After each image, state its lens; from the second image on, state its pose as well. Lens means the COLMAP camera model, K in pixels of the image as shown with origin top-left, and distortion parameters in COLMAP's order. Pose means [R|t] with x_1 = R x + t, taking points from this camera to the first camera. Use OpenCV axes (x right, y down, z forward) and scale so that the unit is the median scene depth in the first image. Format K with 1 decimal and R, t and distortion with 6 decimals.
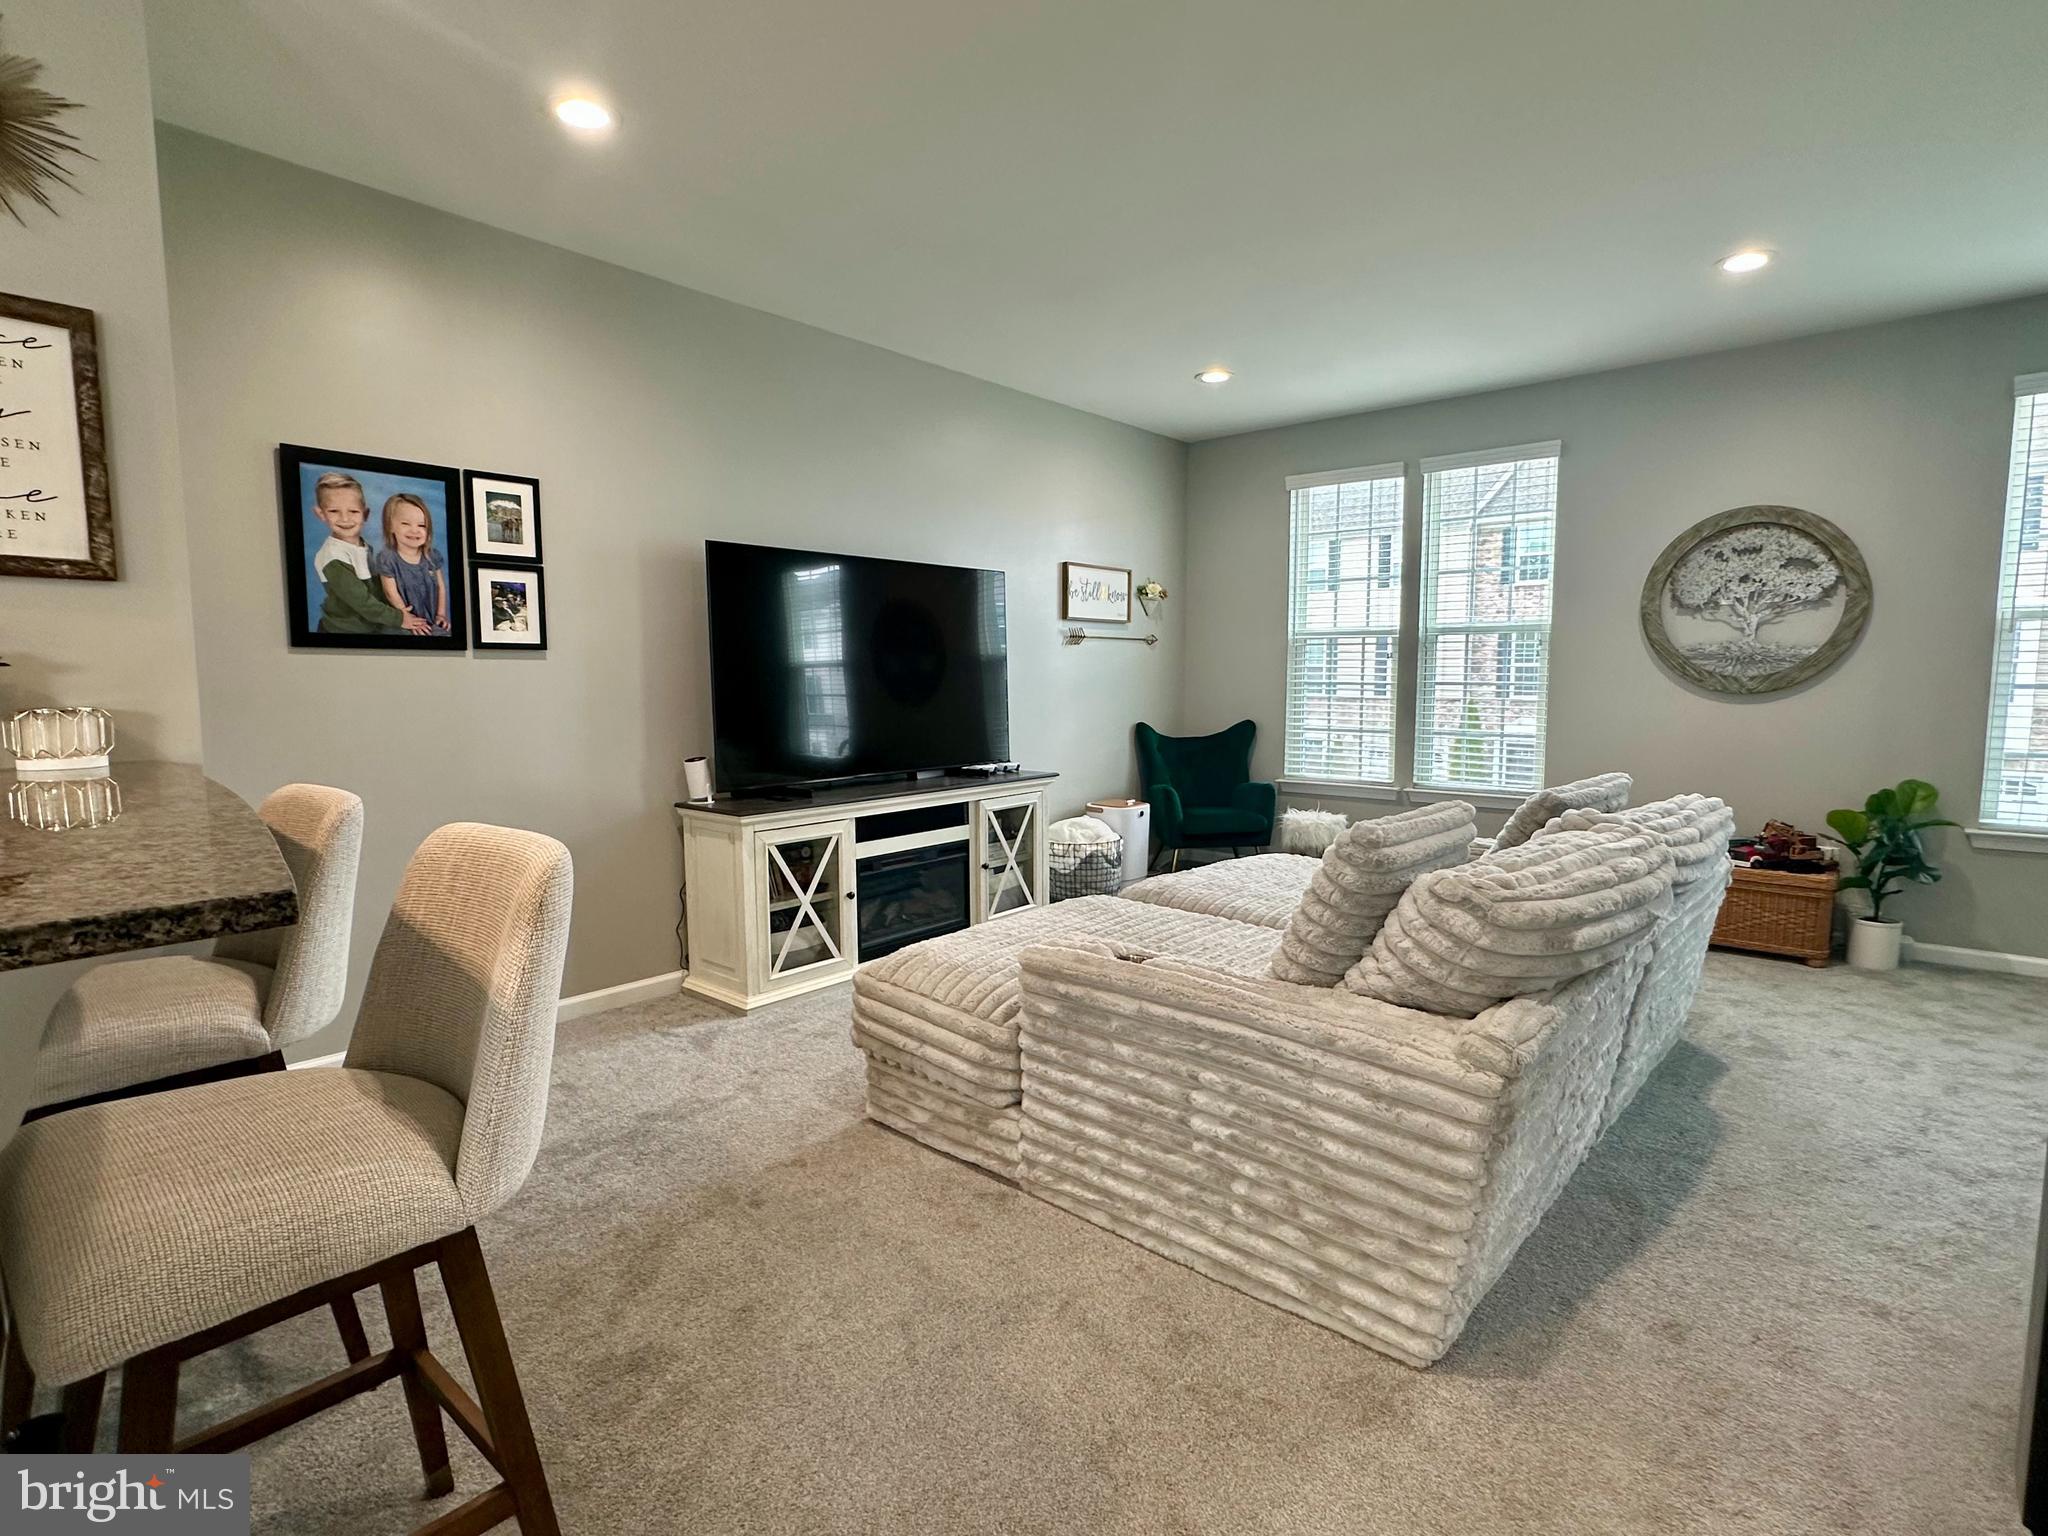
lens RADIAL K [[1018.3, 0, 1024.0], [0, 1018.3, 768.0], [0, 0, 1]] dist [-0.001355, 0.000096]
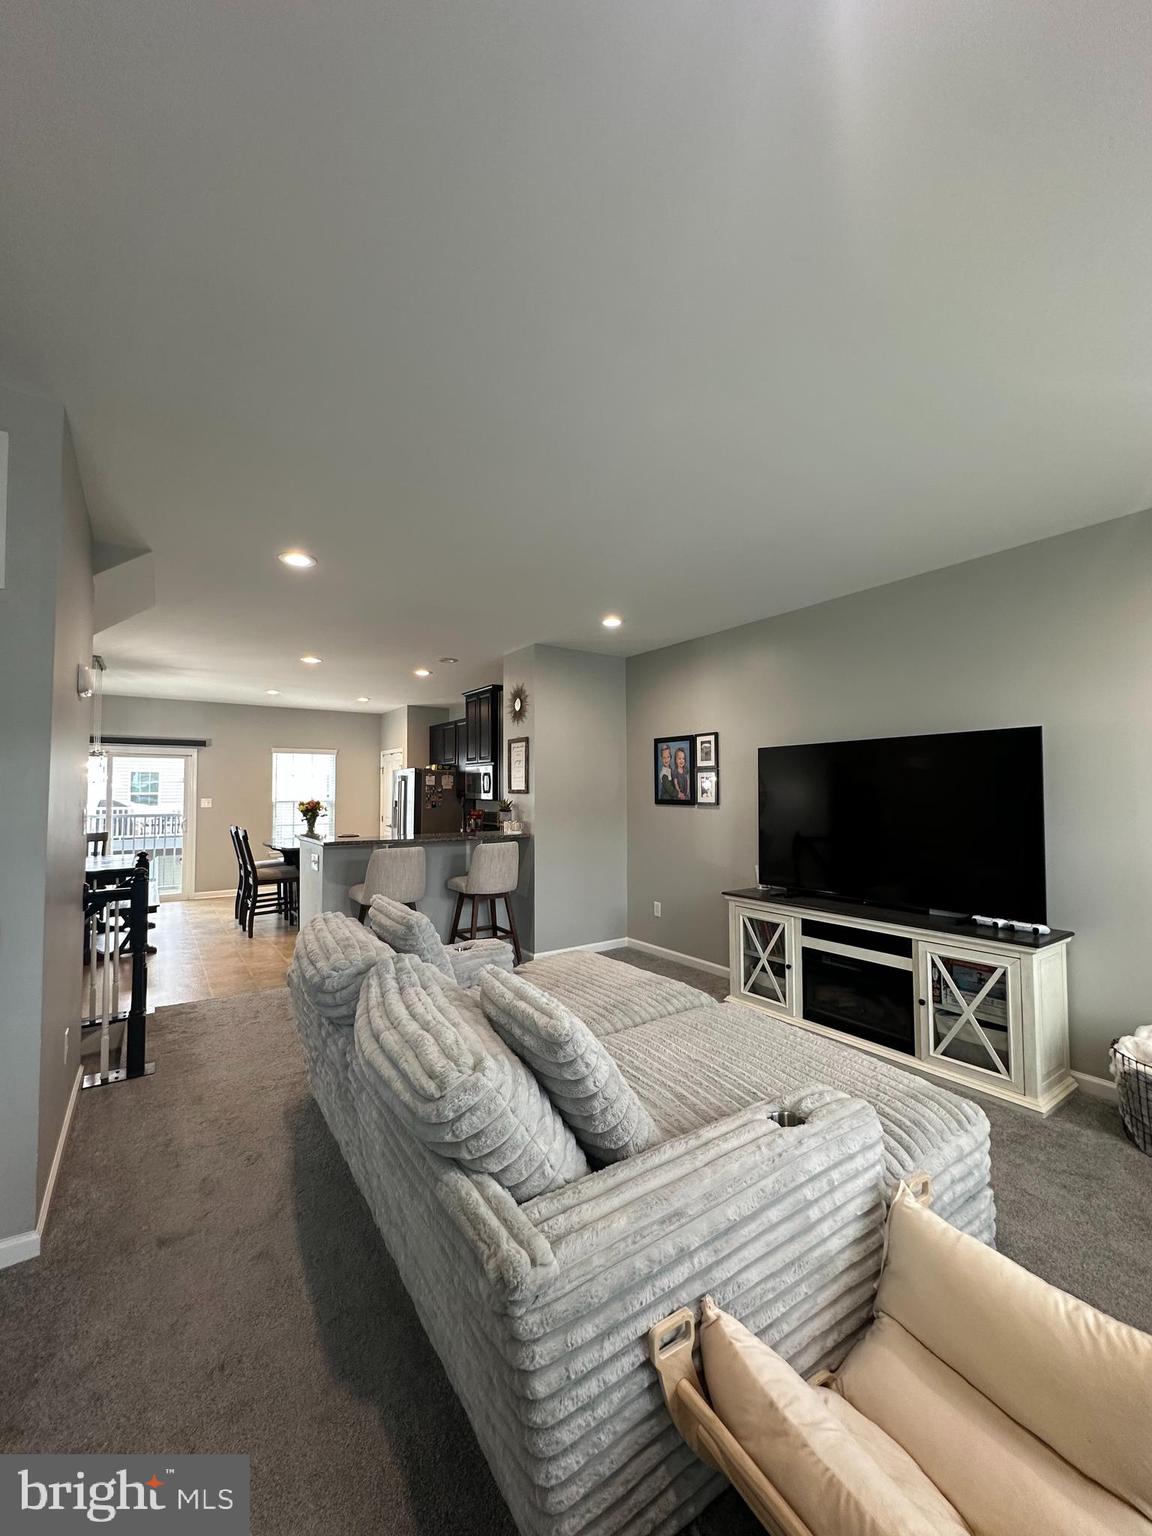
lens RADIAL K [[618.2, 0, 576.0], [0, 618.2, 768.0], [0, 0, 1]] dist [-0.001484, 0.000006]
pose [[-0.258779, -0.027108, -0.965556, 0.732715], [-0.077517, 0.996965, -0.007215, -0.126645], [0.962821, 0.072980, -0.260095, 0.809272]]
